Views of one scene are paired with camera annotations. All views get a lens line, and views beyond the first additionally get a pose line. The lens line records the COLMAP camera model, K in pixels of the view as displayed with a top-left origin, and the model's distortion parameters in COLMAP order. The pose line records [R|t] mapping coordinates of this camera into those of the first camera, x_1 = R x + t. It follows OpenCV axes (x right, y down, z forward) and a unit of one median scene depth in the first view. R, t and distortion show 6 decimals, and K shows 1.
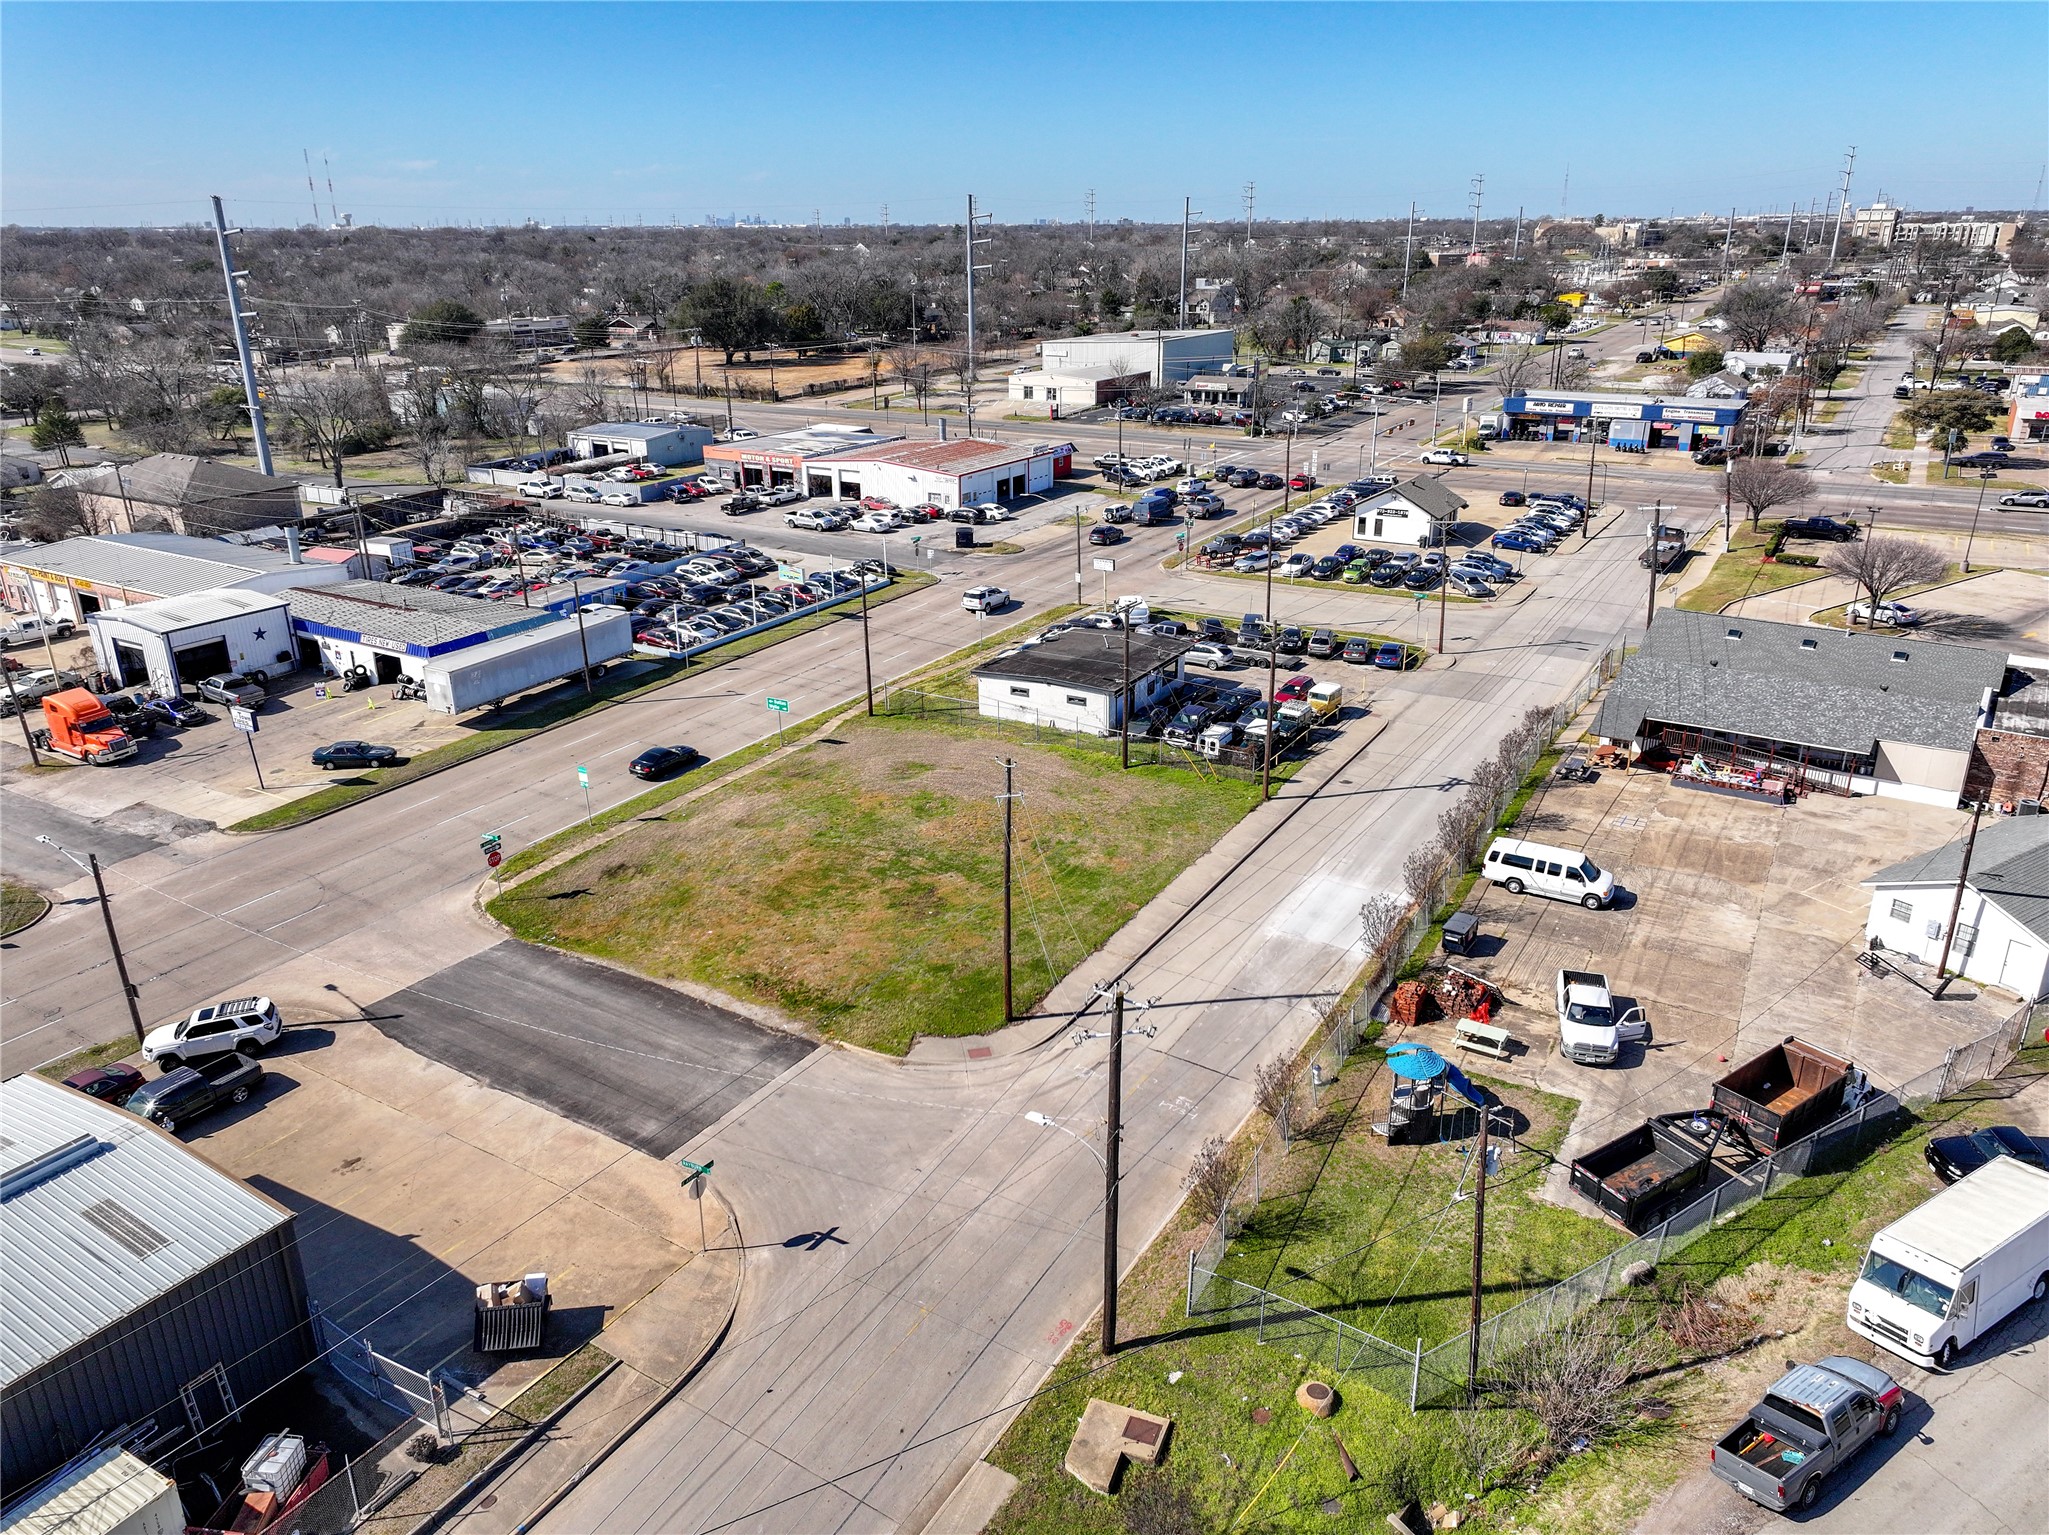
lens RADIAL K [[1444.7, 0, 1029.3], [0, 1444.7, 773.6], [0, 0, 1]] dist [0.002654, 0.001899]
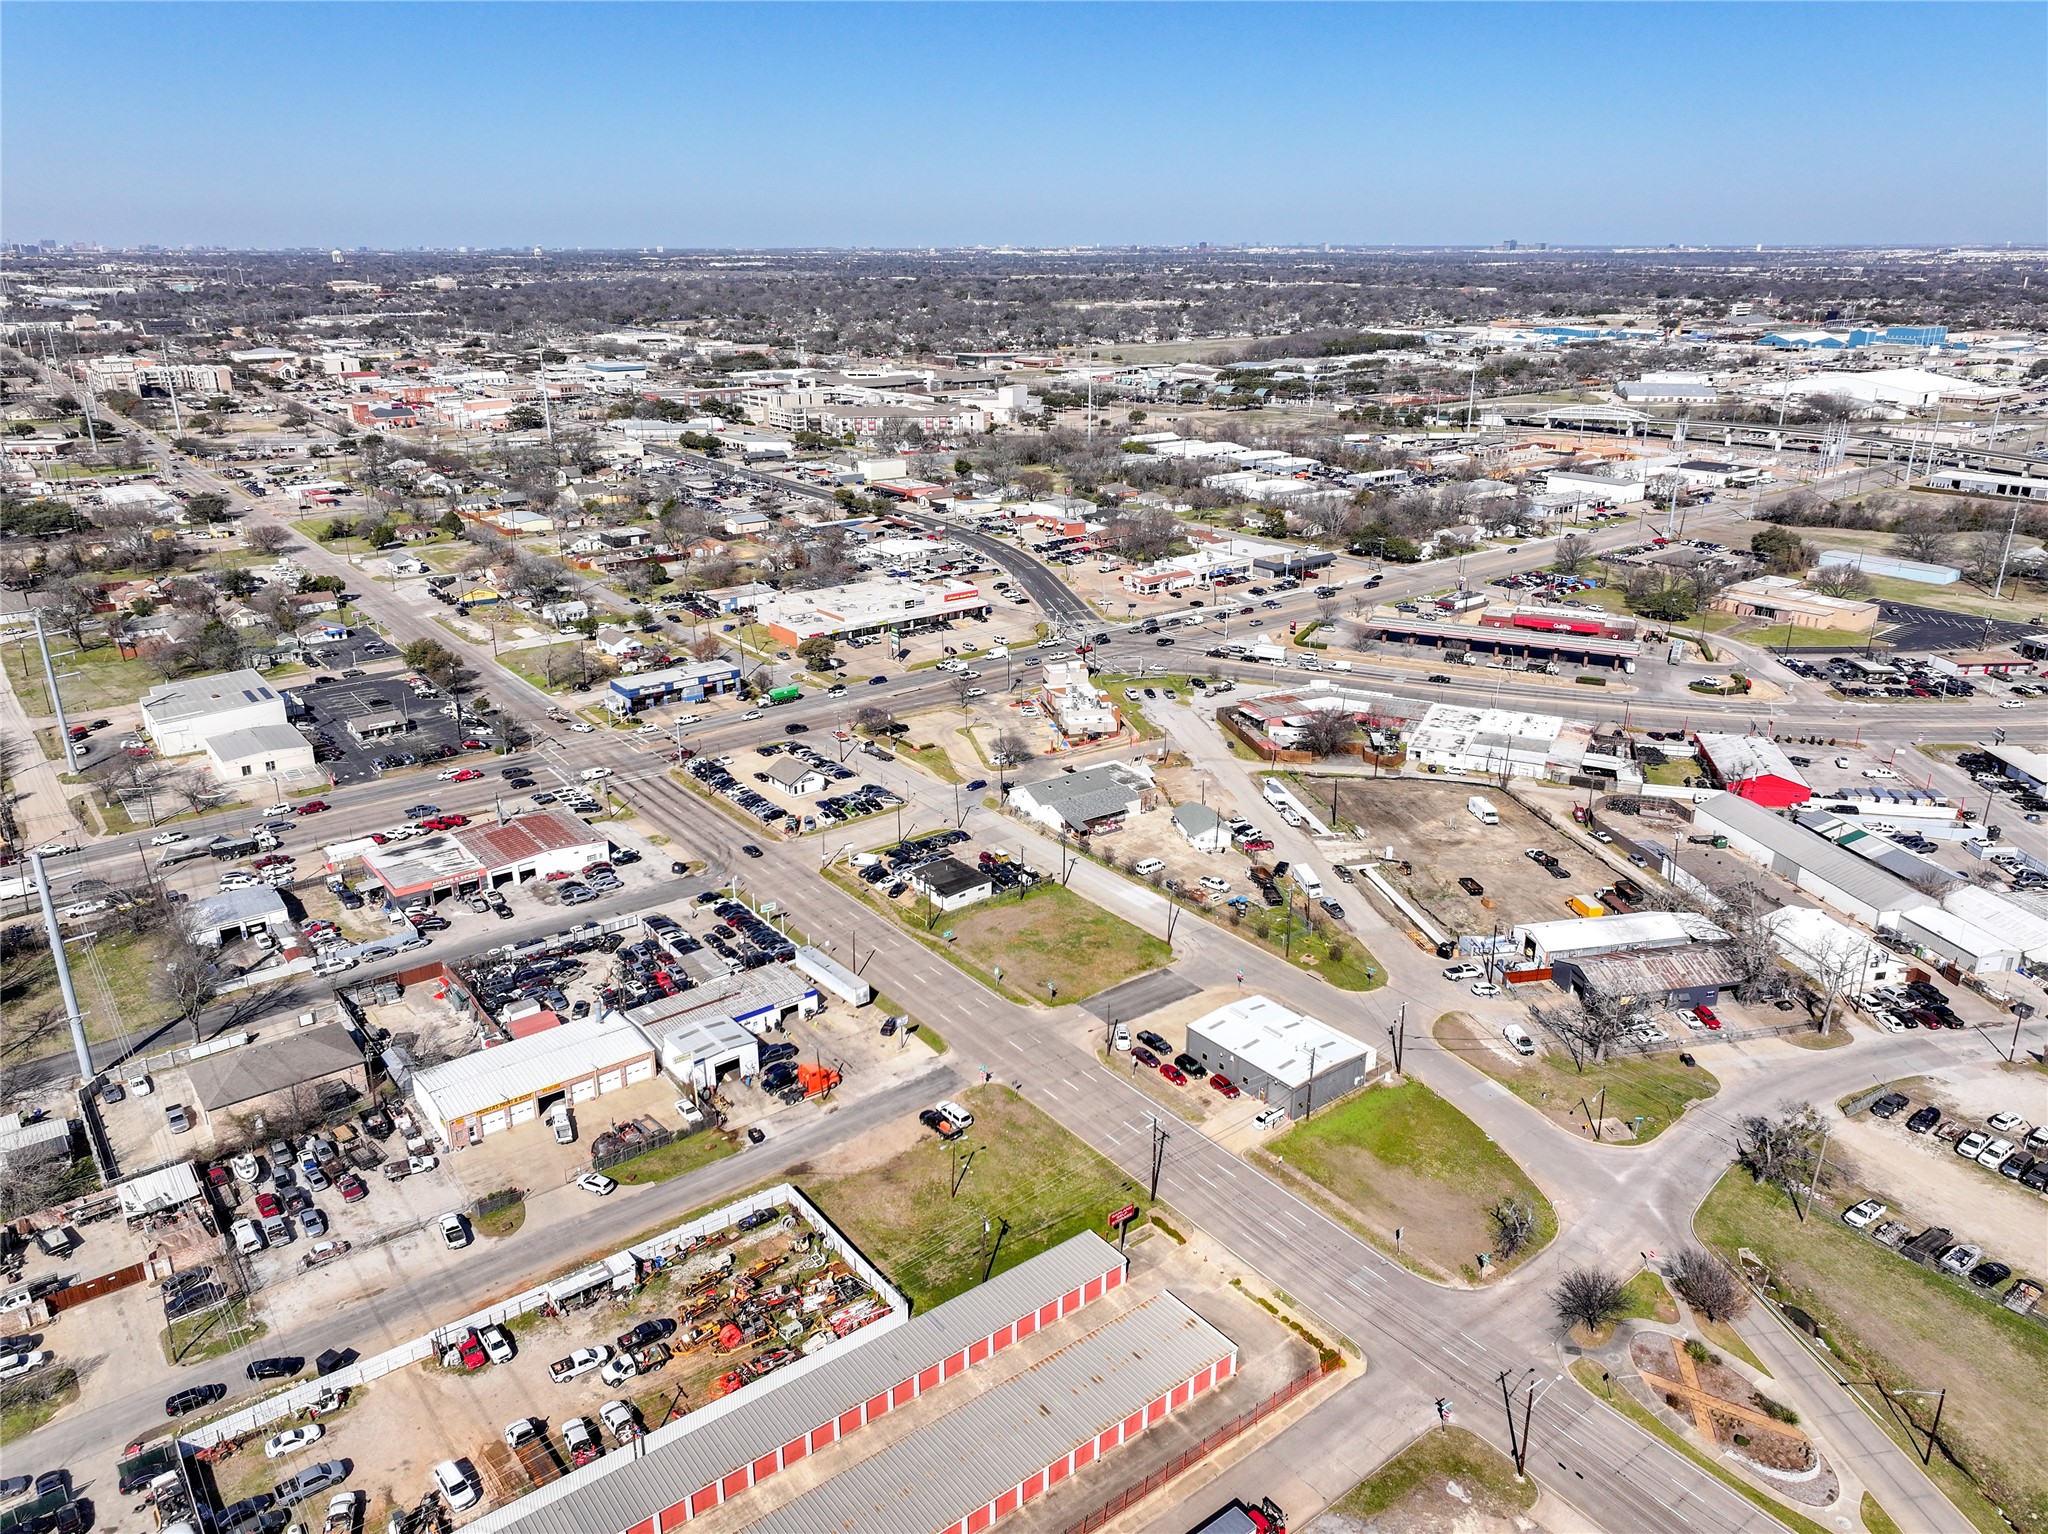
lens RADIAL K [[1444.0, 0, 1028.8], [0, 1444.0, 773.1], [0, 0, 1]] dist [0.002654, 0.001899]
pose [[0.357219, -0.318035, 0.878207, -2.774639], [0.331426, 0.922221, 0.199164, -0.939384], [-0.873242, 0.219915, 0.434840, -0.383859]]
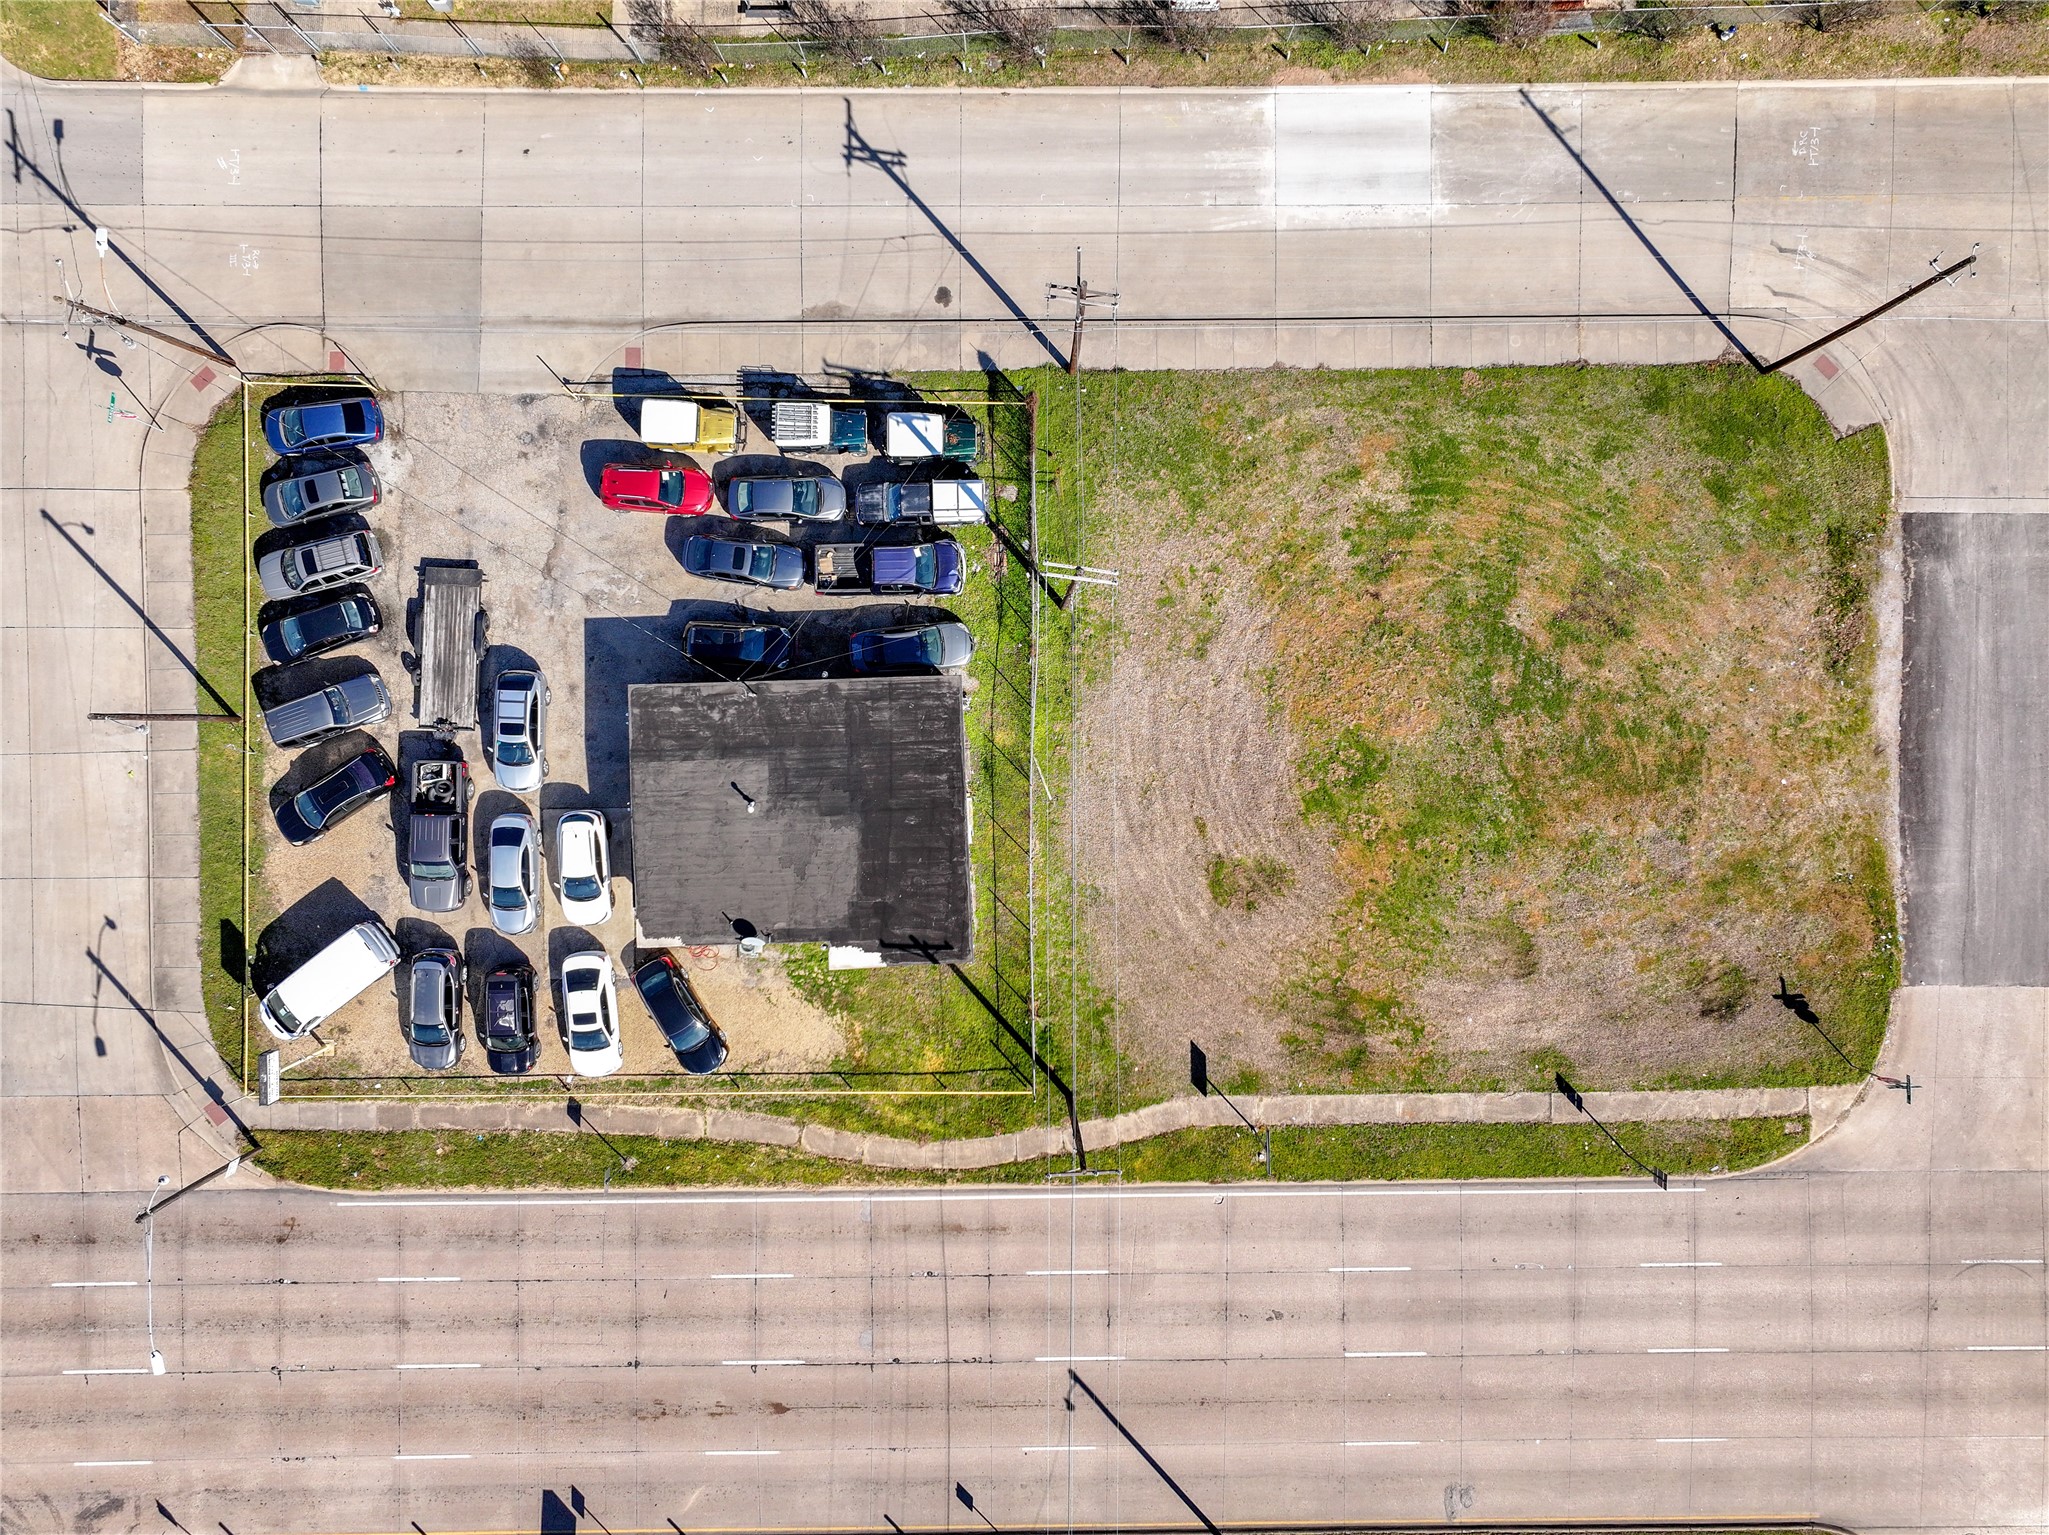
lens RADIAL K [[1444.7, 0, 1029.3], [0, 1444.7, 773.6], [0, 0, 1]] dist [0.002654, 0.001899]
pose [[-0.526275, -0.850313, -0.001574, 0.012991], [0.305612, -0.190876, 0.932828, -0.729161], [-0.793496, 0.490443, 0.360319, 0.945490]]
